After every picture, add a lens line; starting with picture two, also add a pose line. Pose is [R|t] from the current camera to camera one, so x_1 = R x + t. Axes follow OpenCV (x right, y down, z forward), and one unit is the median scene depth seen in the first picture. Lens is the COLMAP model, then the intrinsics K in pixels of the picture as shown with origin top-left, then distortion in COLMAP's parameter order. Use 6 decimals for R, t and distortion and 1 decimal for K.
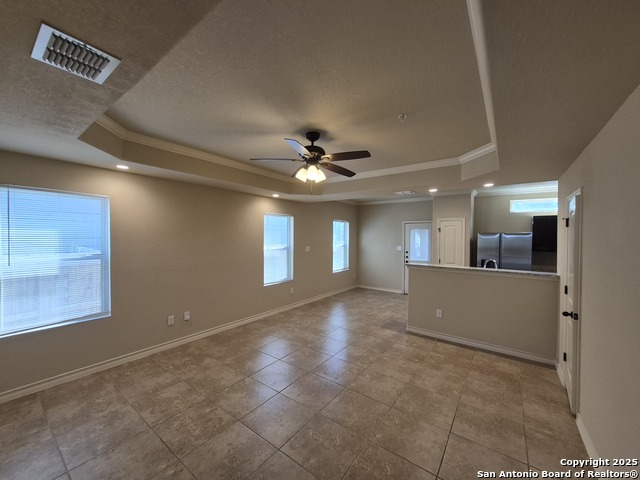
lens RADIAL K [[256.0, 0, 317.6], [0, 256.0, 241.0], [0, 0, 1]] dist [-0.003165, -0.000340]
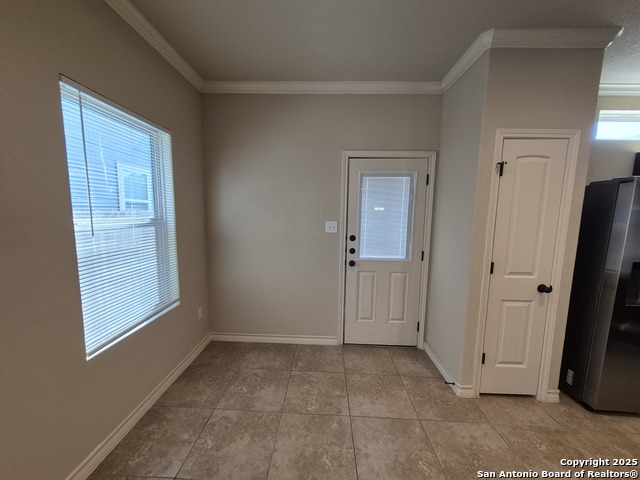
lens RADIAL K [[256.4, 0, 315.4], [0, 256.4, 246.0], [0, 0, 1]] dist [0.000891, 0.000203]
pose [[0.828049, -0.062549, 0.557155, 0.142009], [-0.004748, 0.992939, 0.118530, 0.016903], [-0.560635, -0.100794, 0.821906, 1.061750]]
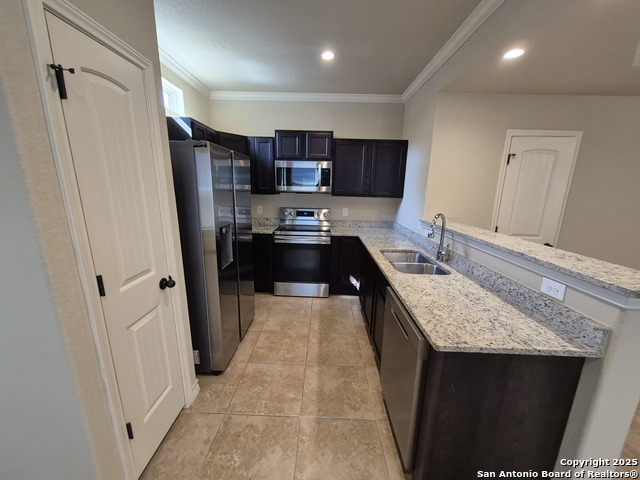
lens RADIAL K [[255.2, 0, 320.4], [0, 255.2, 243.0], [0, 0, 1]] dist [-0.000092, 0.000007]
pose [[-0.575753, -0.202744, 0.792088, 0.325918], [-0.013398, 0.970978, 0.238795, 0.010086], [-0.817514, 0.126874, -0.561760, 1.197340]]
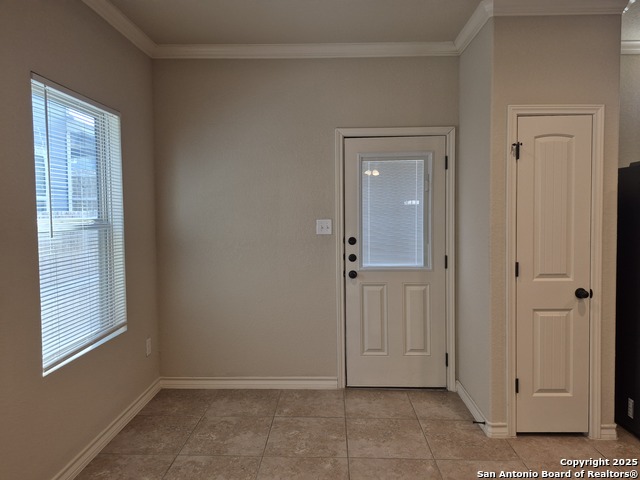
lens RADIAL K [[447.7, 0, 322.8], [0, 447.7, 236.3], [0, 0, 1]] dist [0.076356, -0.083815]
pose [[0.816080, -0.041007, 0.576483, 0.057244], [0.019174, 0.998852, 0.043908, 0.024770], [-0.577621, -0.024779, 0.815929, 0.905773]]
